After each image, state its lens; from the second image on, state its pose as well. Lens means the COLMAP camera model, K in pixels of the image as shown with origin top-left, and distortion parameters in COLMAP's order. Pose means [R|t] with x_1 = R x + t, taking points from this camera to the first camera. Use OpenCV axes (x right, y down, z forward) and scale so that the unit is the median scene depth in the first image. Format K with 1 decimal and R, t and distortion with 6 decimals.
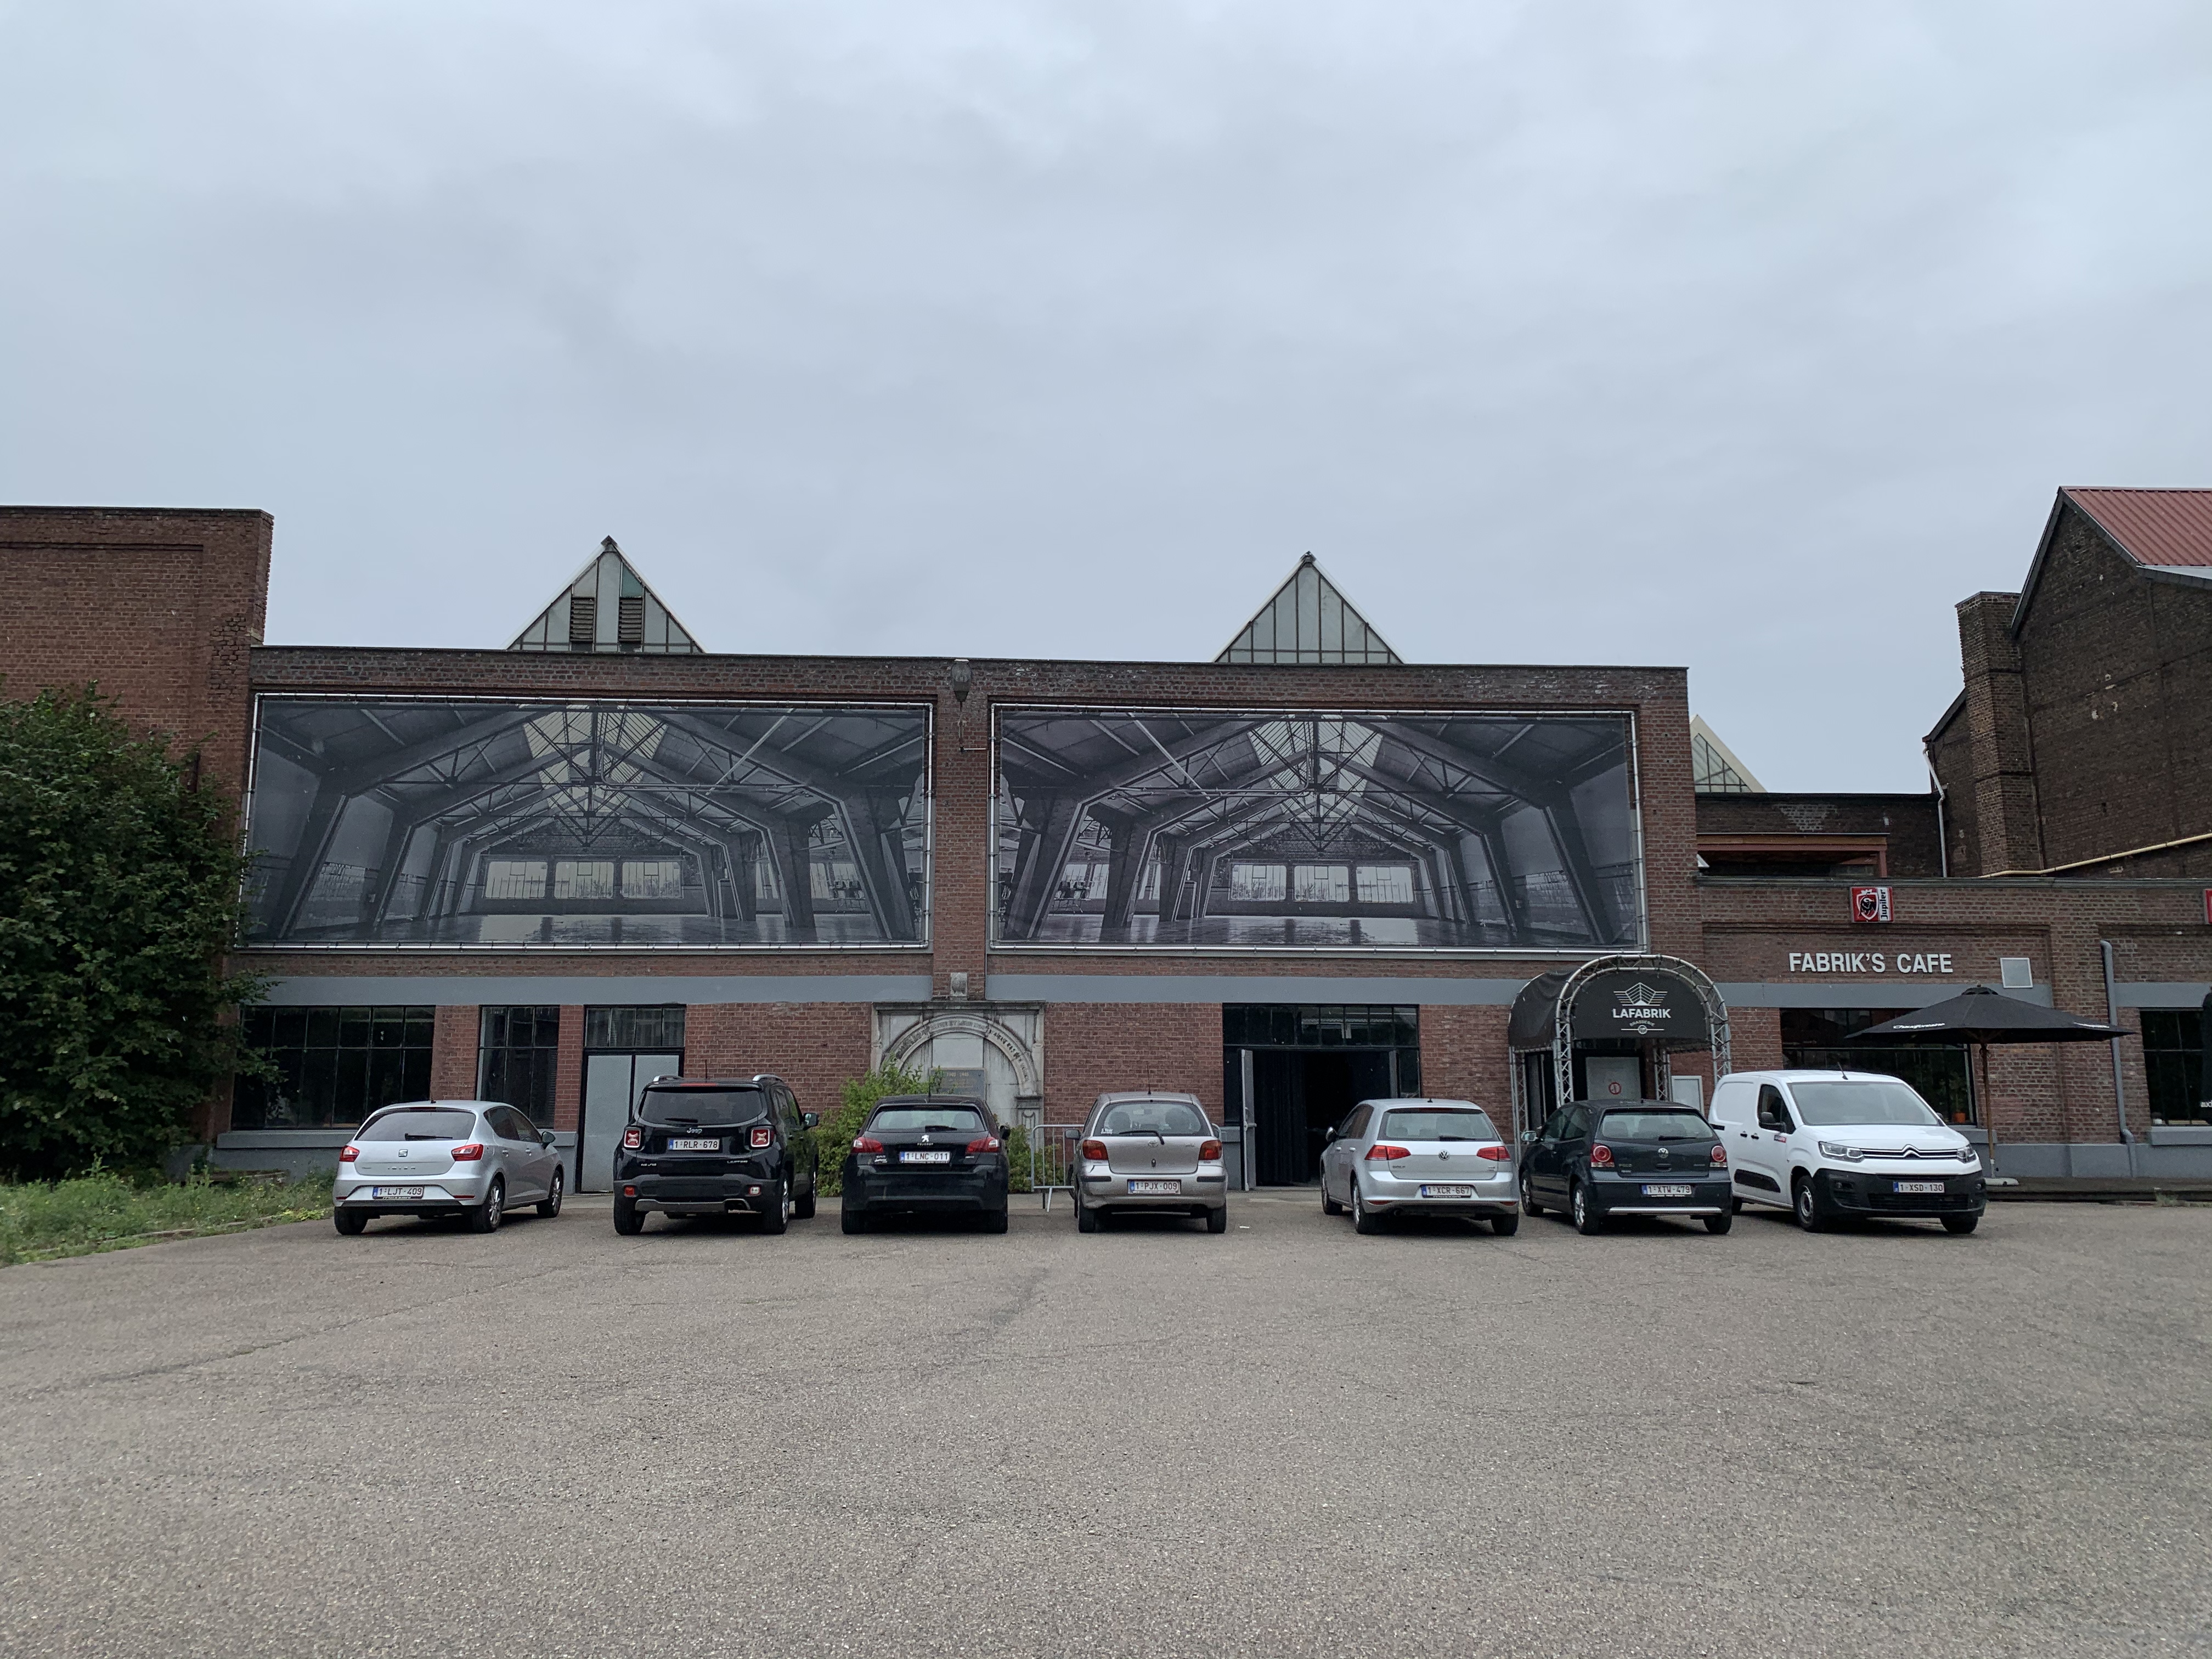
lens RADIAL K [[1694.2, 0, 1106.0], [0, 1694.2, 829.5], [0, 0, 1]] dist [-0.001268, 0.000274]
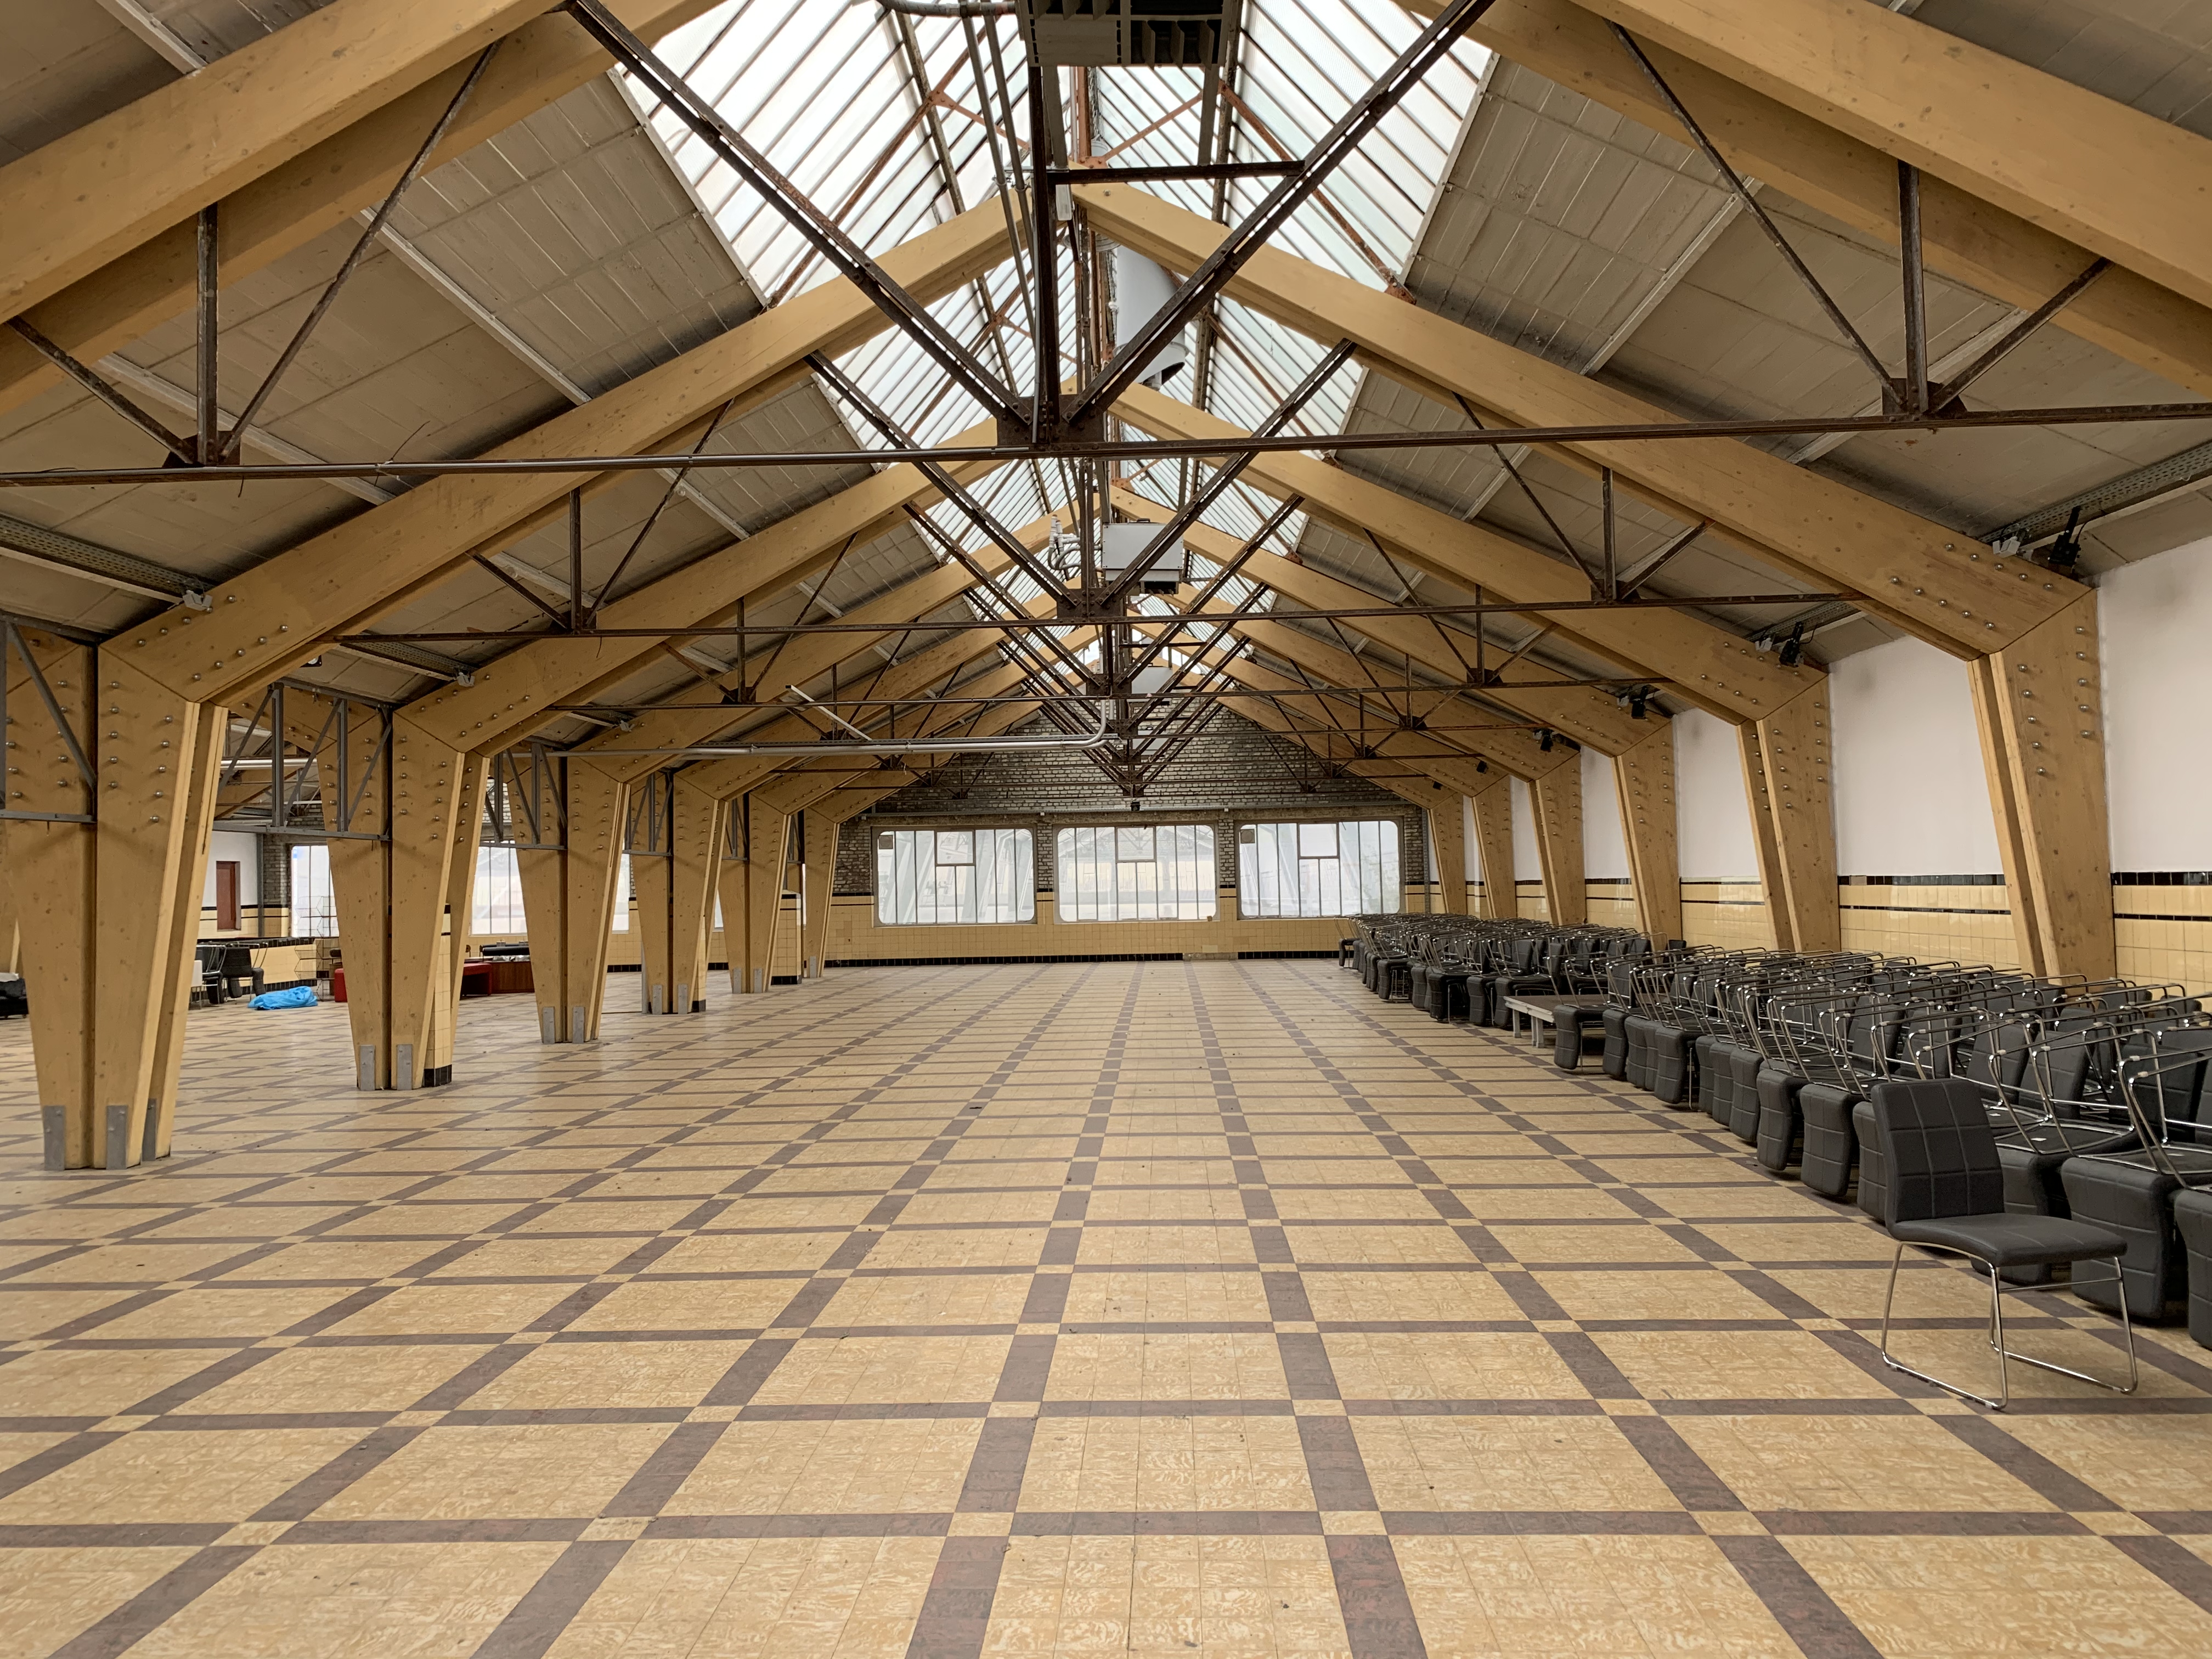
lens RADIAL K [[1694.2, 0, 1106.0], [0, 1694.2, 829.5], [0, 0, 1]] dist [-0.001268, 0.000274]
pose [[0.995116, -0.023925, 0.095767, 0.100543], [0.019804, 0.998846, 0.043746, 0.007026], [-0.096703, -0.041636, 0.994442, 0.750683]]
